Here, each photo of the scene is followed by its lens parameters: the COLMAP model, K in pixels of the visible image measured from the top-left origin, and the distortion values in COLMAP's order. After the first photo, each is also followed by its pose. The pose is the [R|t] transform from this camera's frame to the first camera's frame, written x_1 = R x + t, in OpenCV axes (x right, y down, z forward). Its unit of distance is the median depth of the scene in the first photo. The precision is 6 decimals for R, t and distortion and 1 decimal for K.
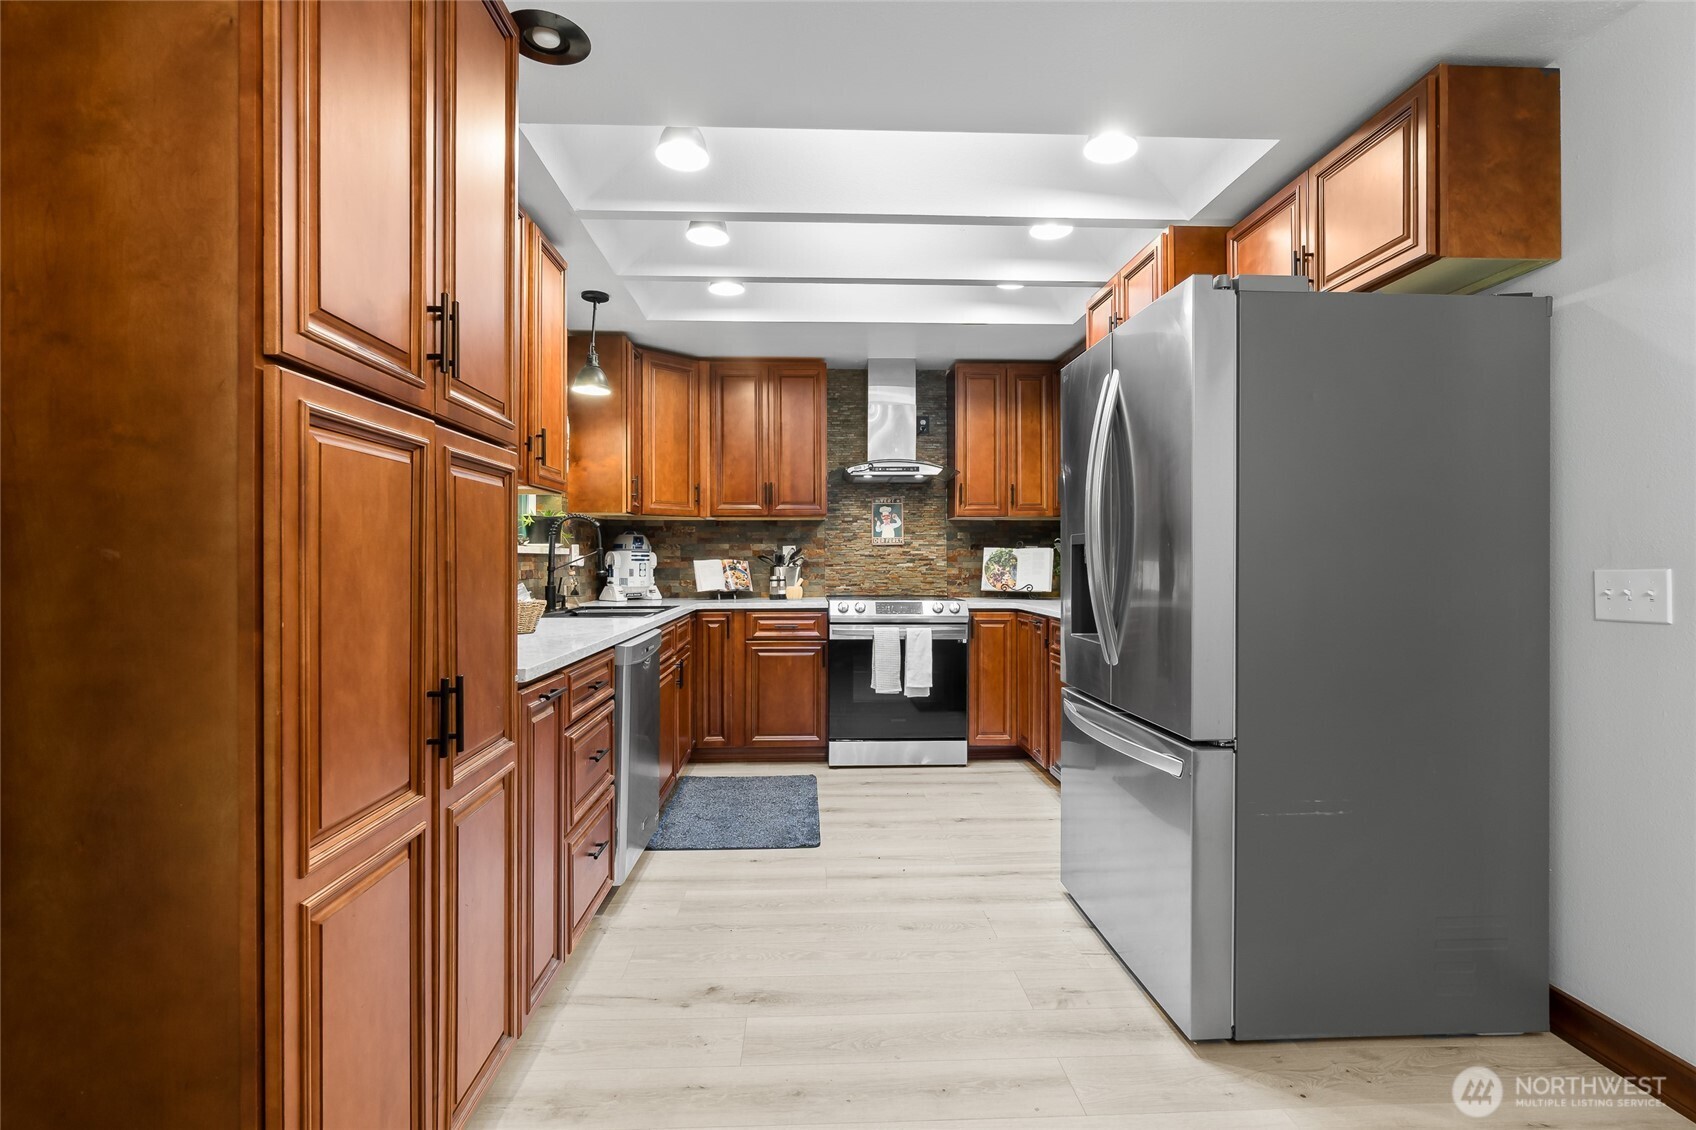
lens RADIAL K [[793.0, 0, 839.3], [0, 793.0, 563.0], [0, 0, 1]] dist [-0.004724, -0.000659]
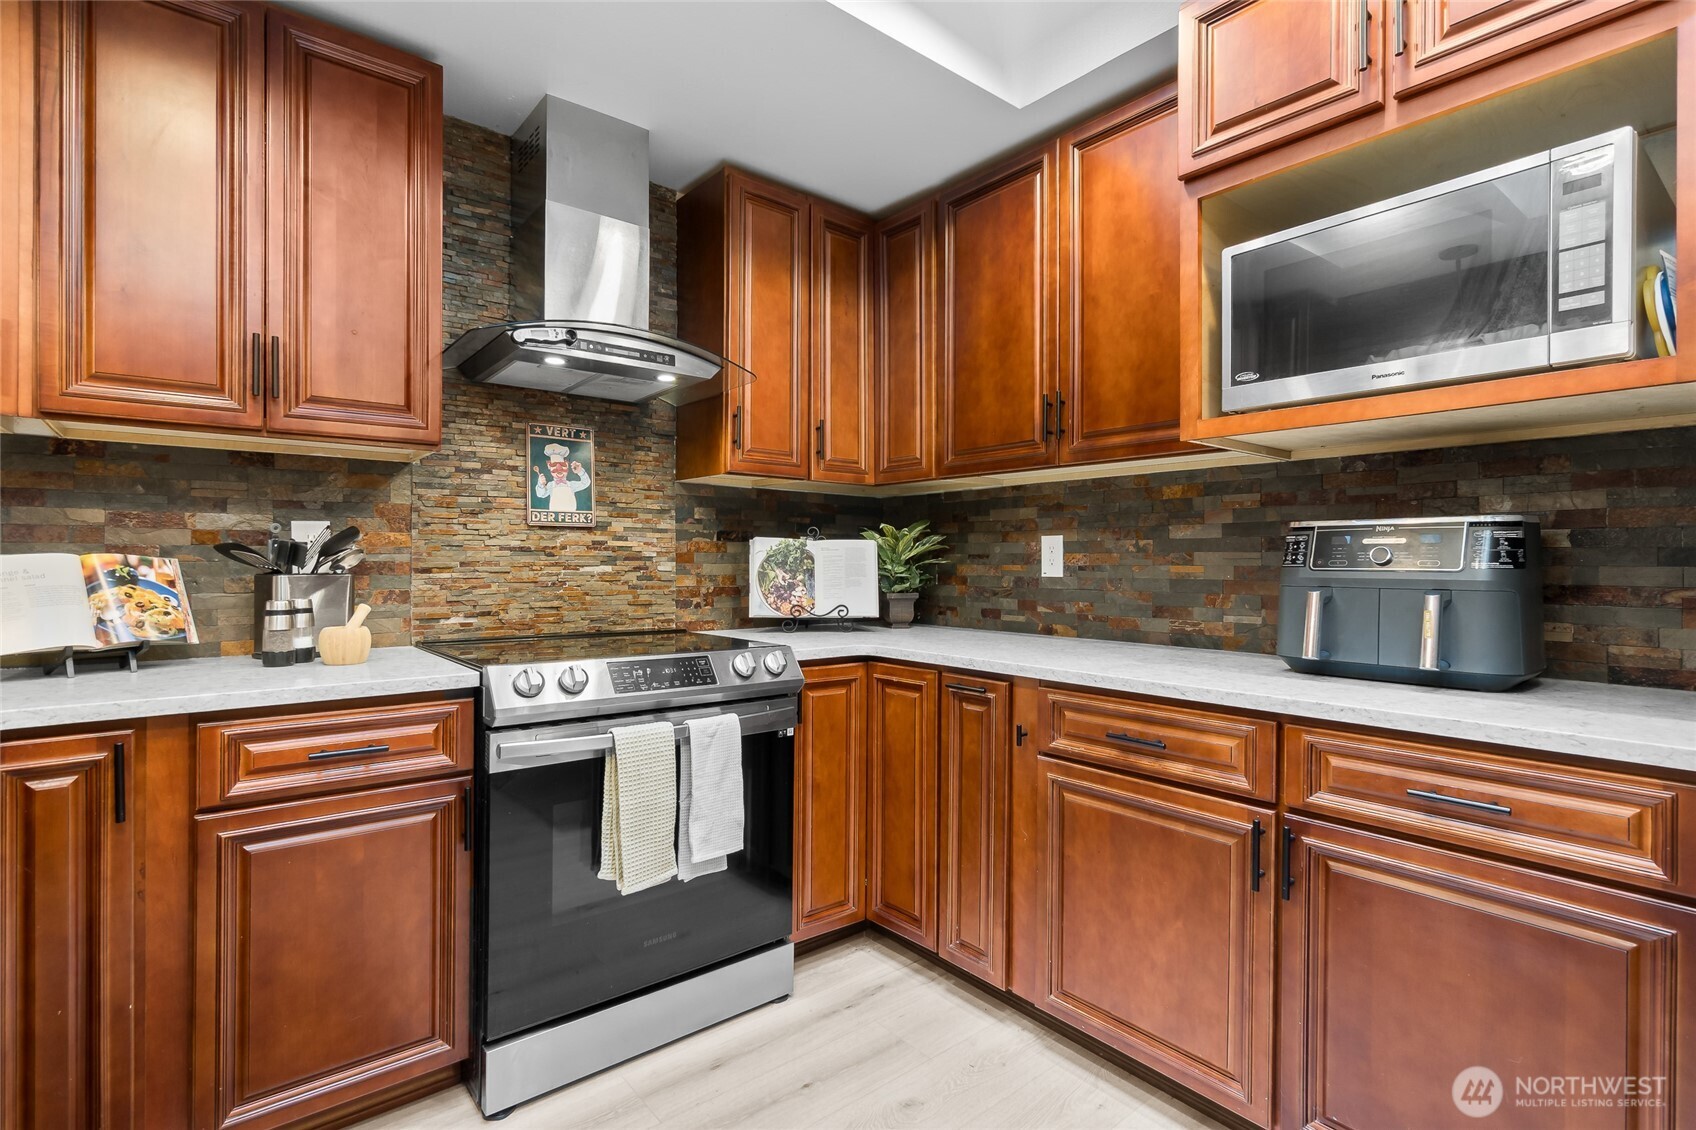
lens RADIAL K [[793.0, 0, 839.3], [0, 793.0, 563.0], [0, 0, 1]] dist [-0.004724, -0.000659]
pose [[0.798964, 0.004801, 0.601360, -0.096094], [-0.004722, 0.999987, -0.001710, -0.001281], [-0.601361, -0.001473, 0.798976, 0.563907]]
